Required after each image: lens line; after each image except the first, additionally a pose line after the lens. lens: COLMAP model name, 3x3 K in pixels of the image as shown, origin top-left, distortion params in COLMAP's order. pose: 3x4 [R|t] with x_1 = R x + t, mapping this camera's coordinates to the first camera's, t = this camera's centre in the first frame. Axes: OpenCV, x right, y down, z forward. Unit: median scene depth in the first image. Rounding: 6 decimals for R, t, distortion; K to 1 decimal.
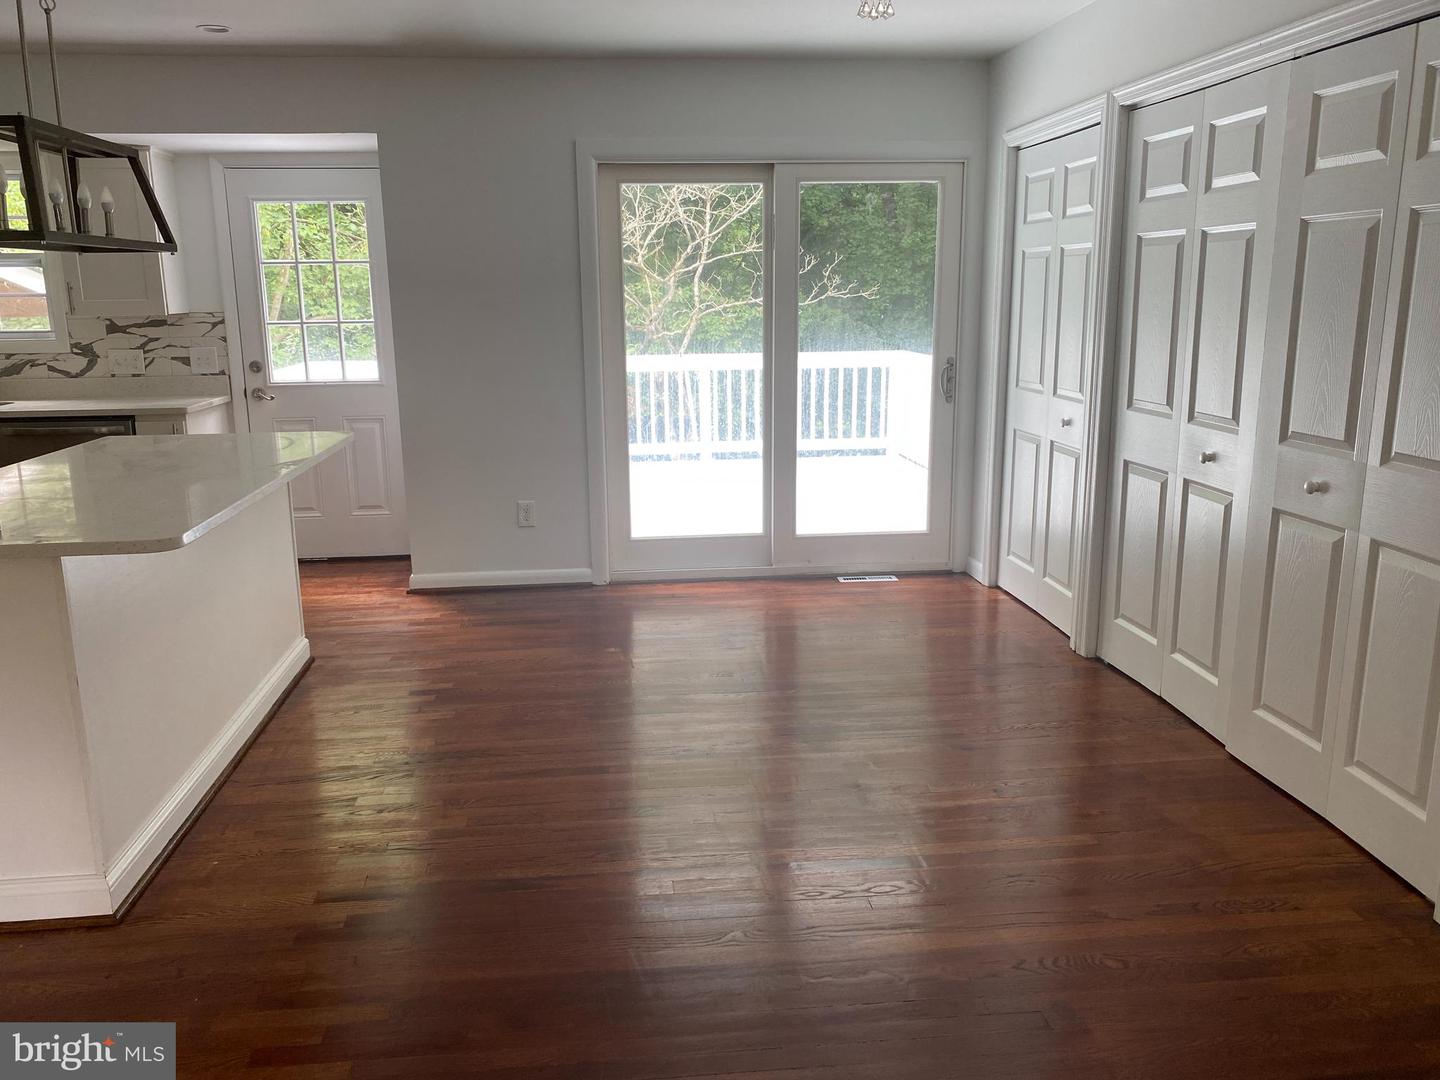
lens RADIAL K [[1097.9, 0, 704.5], [0, 1097.9, 528.3], [0, 0, 1]] dist [-0.004864, 0.000962]
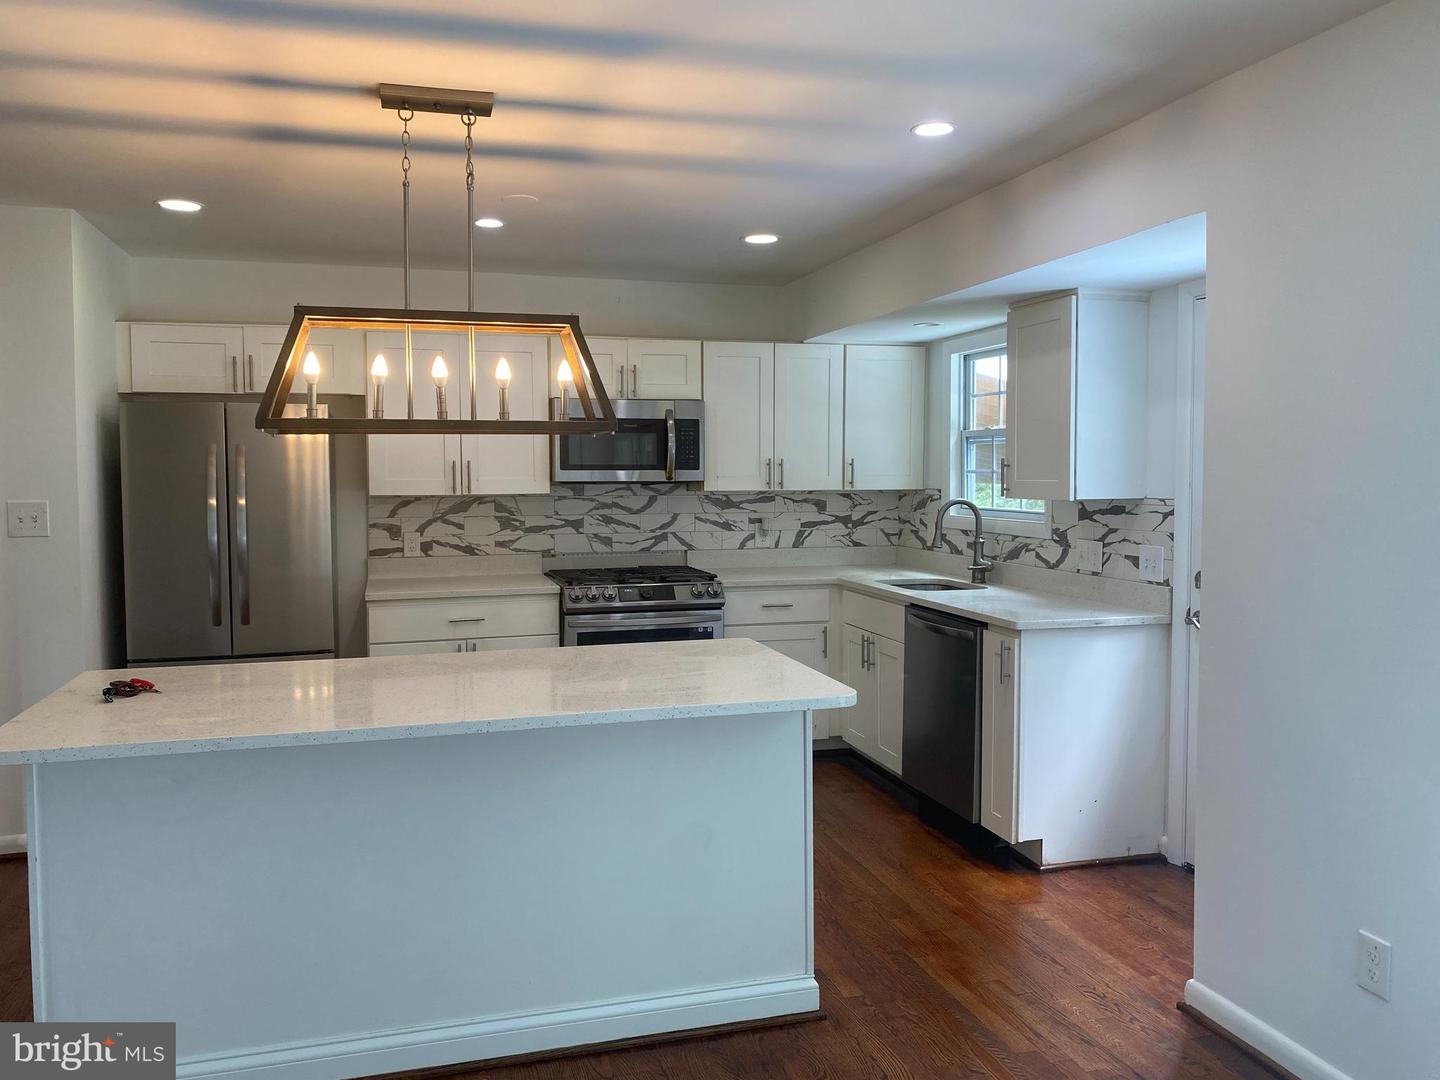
lens RADIAL K [[1097.9, 0, 704.5], [0, 1097.9, 528.3], [0, 0, 1]] dist [-0.004864, 0.000962]
pose [[0.175372, 0.063578, -0.982447, 0.204831], [-0.206147, 0.978162, 0.026502, -0.135168], [0.962677, 0.197881, 0.184649, 0.581920]]
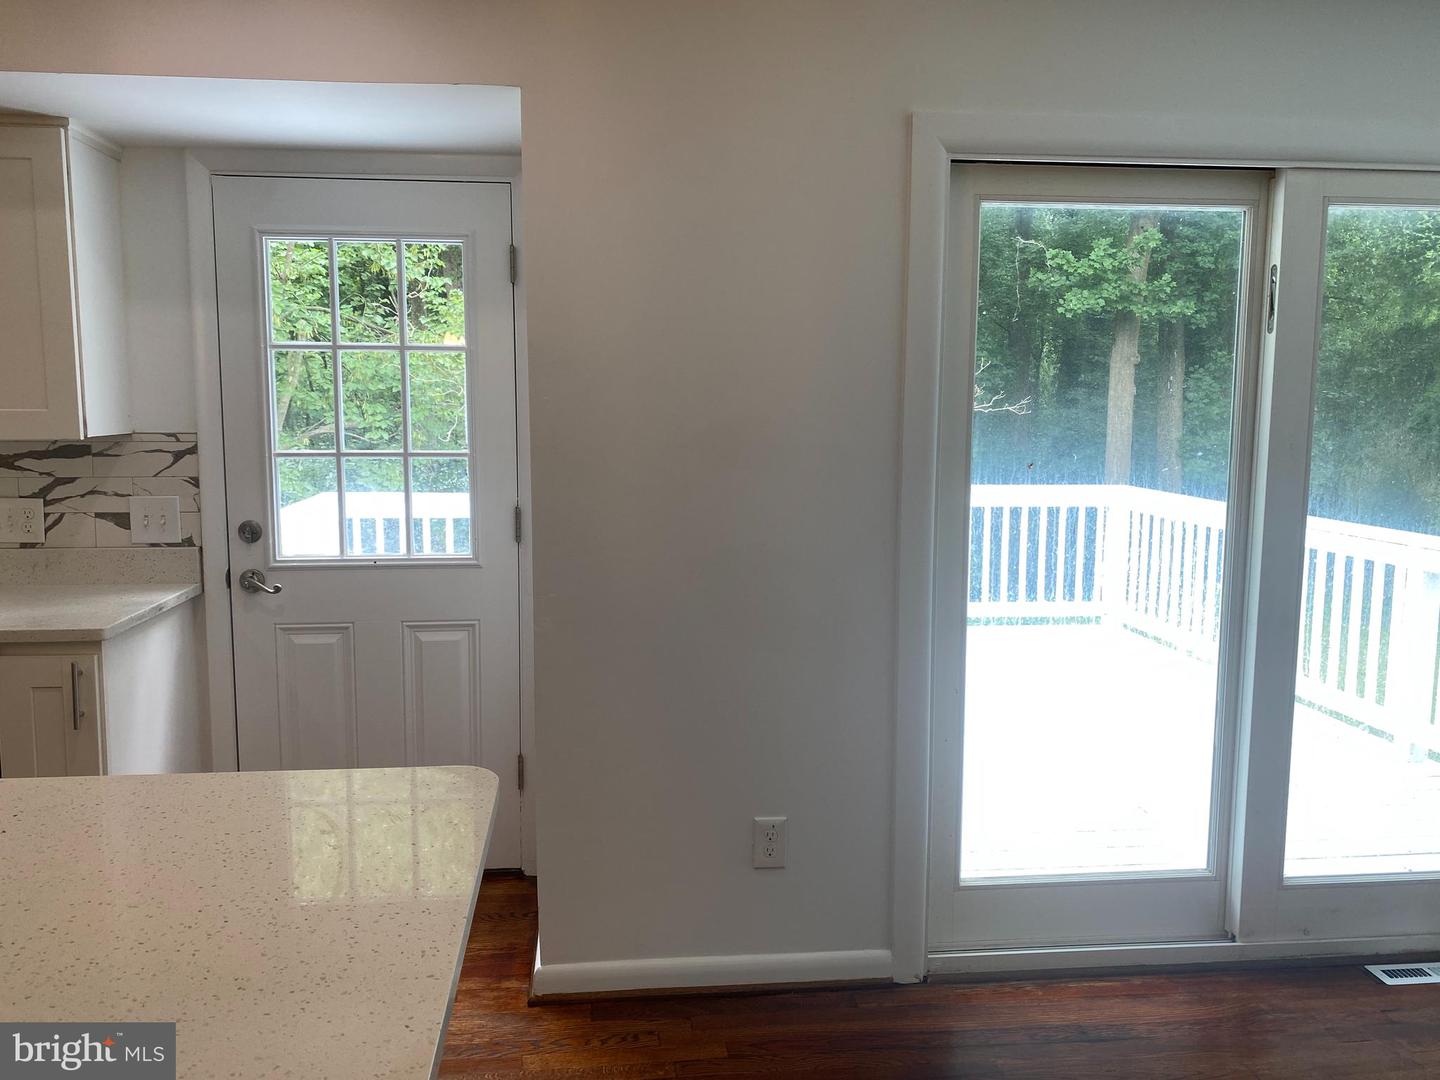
lens RADIAL K [[1079.6, 0, 717.1], [0, 1079.6, 524.5], [0, 0, 1]] dist [-0.001006, -0.002379]
pose [[0.999859, 0.015368, 0.006715, -0.181842], [-0.014614, 0.994800, -0.100792, -0.101446], [-0.008229, 0.100679, 0.994885, 0.467405]]
